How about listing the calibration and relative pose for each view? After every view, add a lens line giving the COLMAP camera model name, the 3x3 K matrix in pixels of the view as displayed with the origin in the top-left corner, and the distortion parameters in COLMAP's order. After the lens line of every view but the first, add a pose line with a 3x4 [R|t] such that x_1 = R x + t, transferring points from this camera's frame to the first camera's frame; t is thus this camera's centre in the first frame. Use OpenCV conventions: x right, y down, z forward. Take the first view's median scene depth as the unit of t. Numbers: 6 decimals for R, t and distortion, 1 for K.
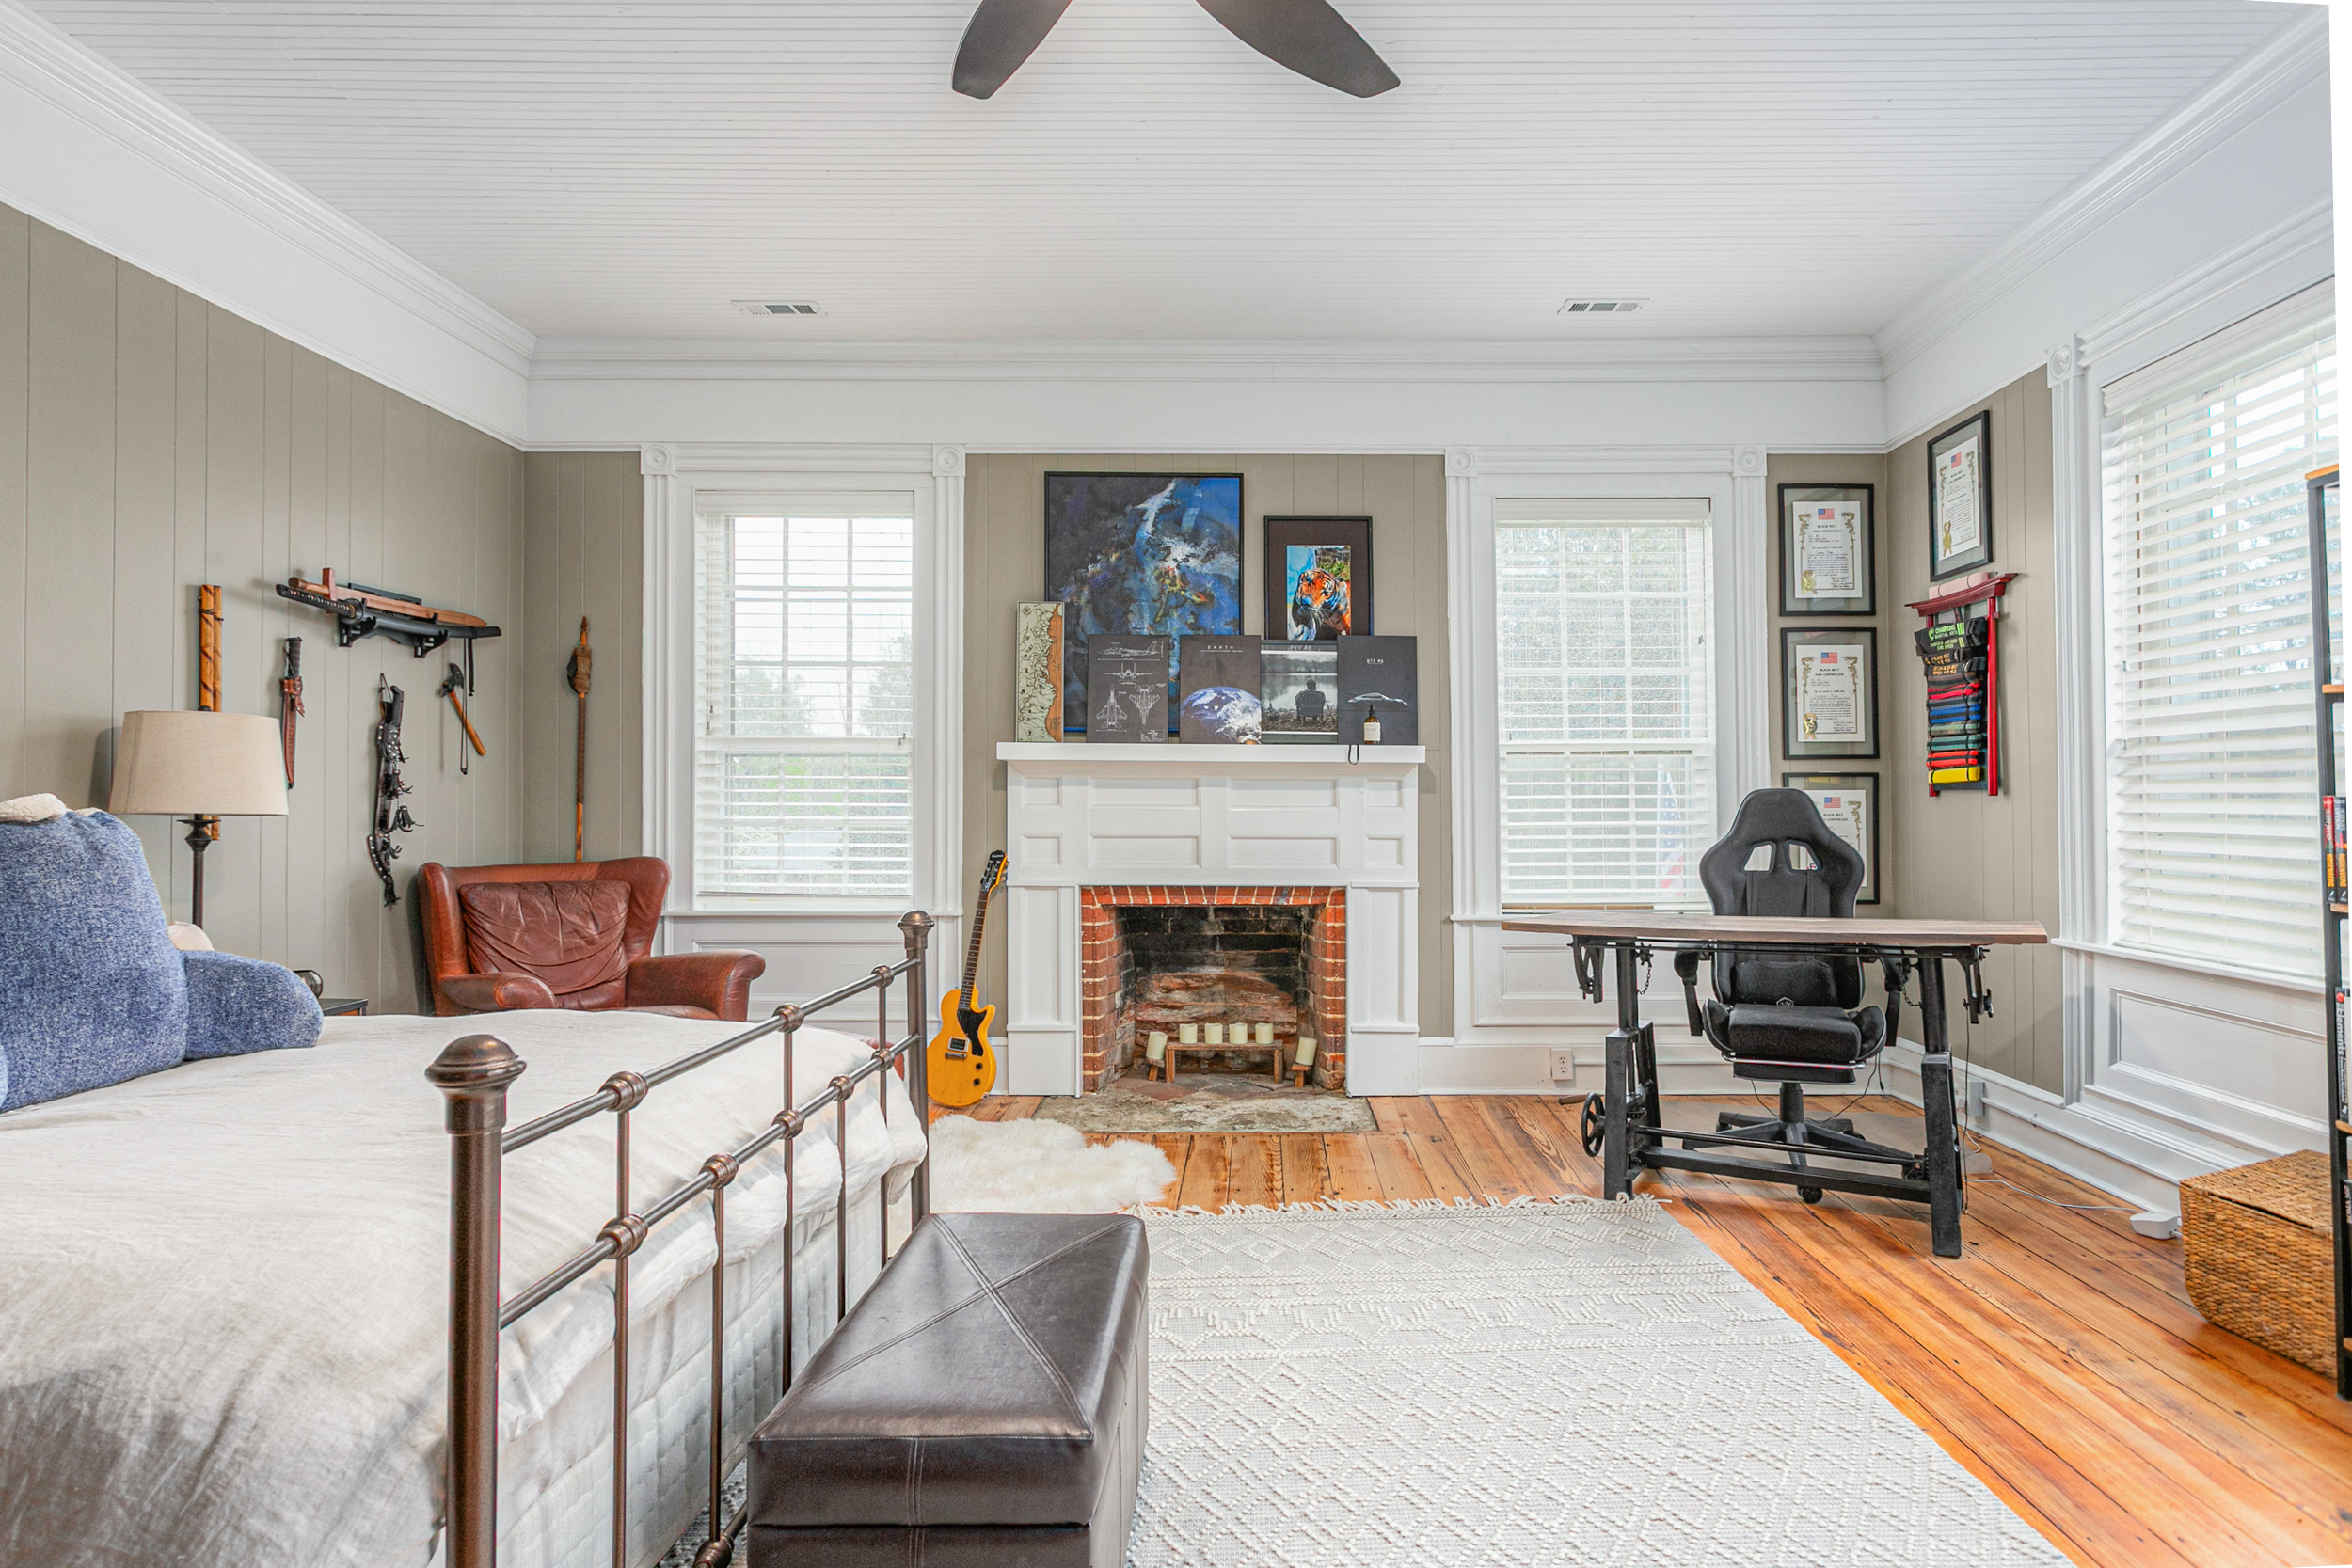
lens RADIAL K [[1274.6, 0, 1176.0], [0, 1274.6, 784.0], [0, 0, 1]] dist [-0.031862, 0.030233]
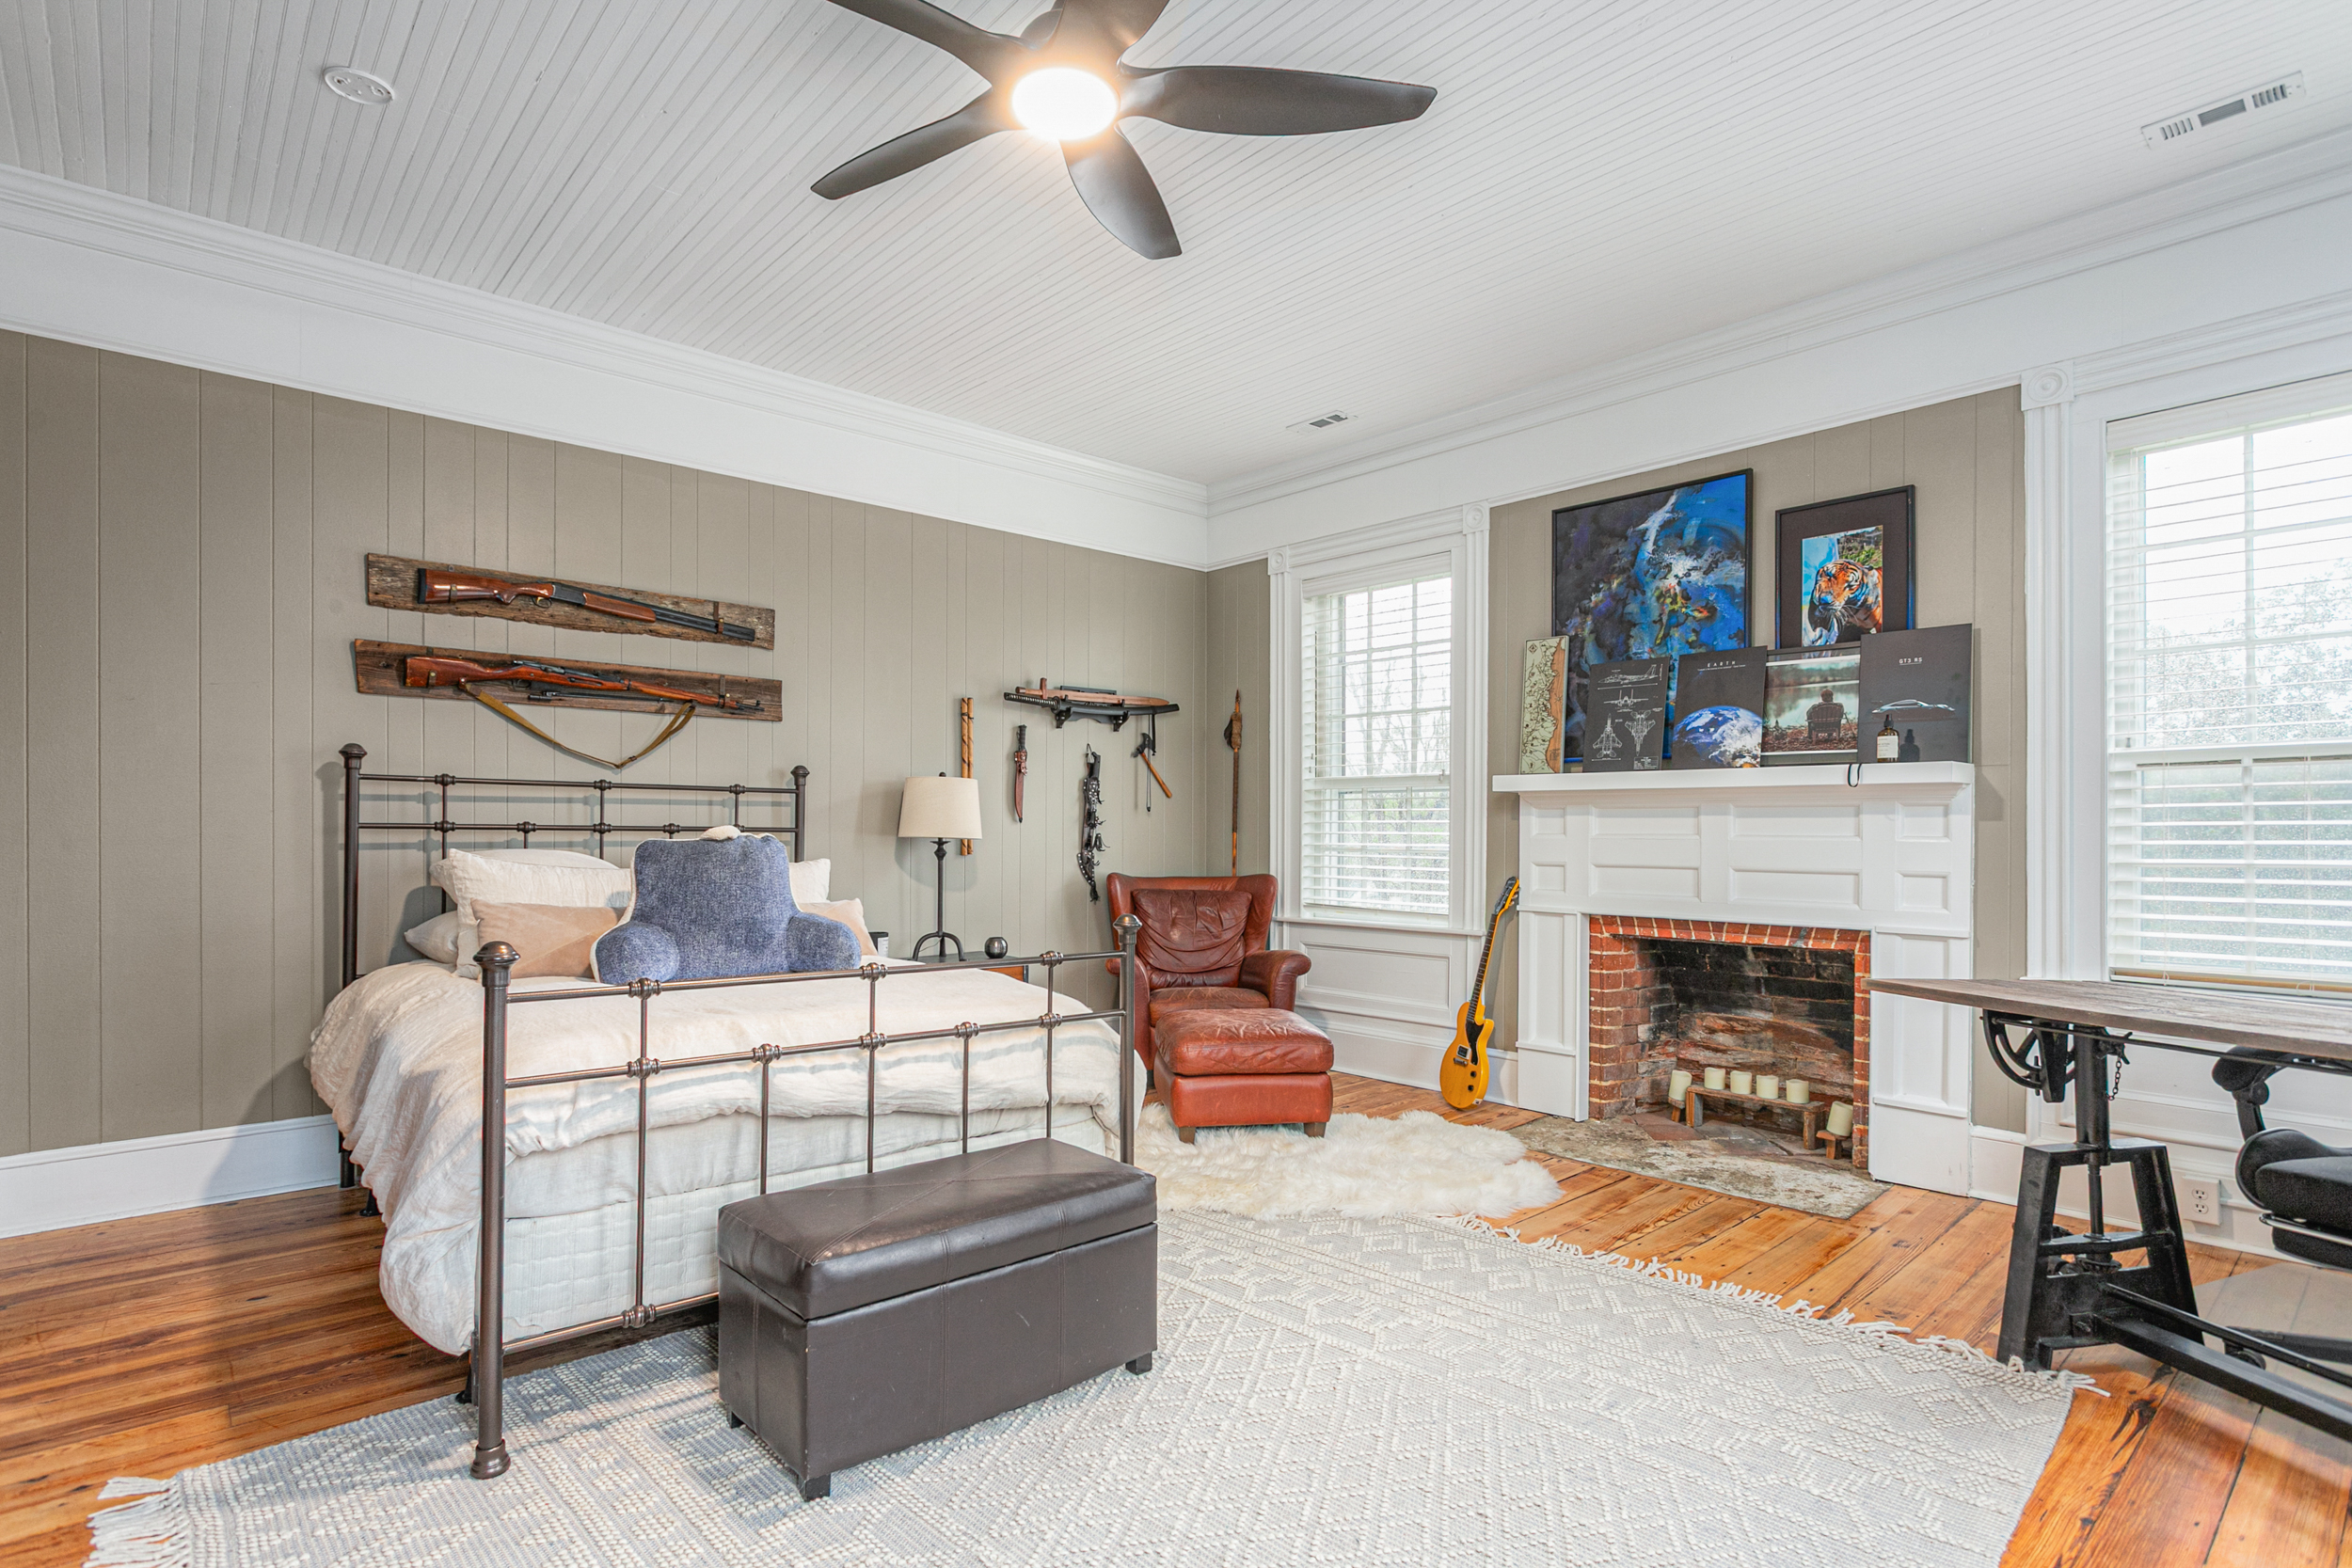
lens RADIAL K [[1171.5, 0, 1176.8], [0, 1171.5, 831.5], [0, 0, 1]] dist [-0.002566, 0.000149]
pose [[0.670992, 0.000356, -0.741465, 0.398531], [0.009060, 0.999921, 0.008679, 0.003376], [0.741410, -0.012541, 0.670936, 0.135867]]
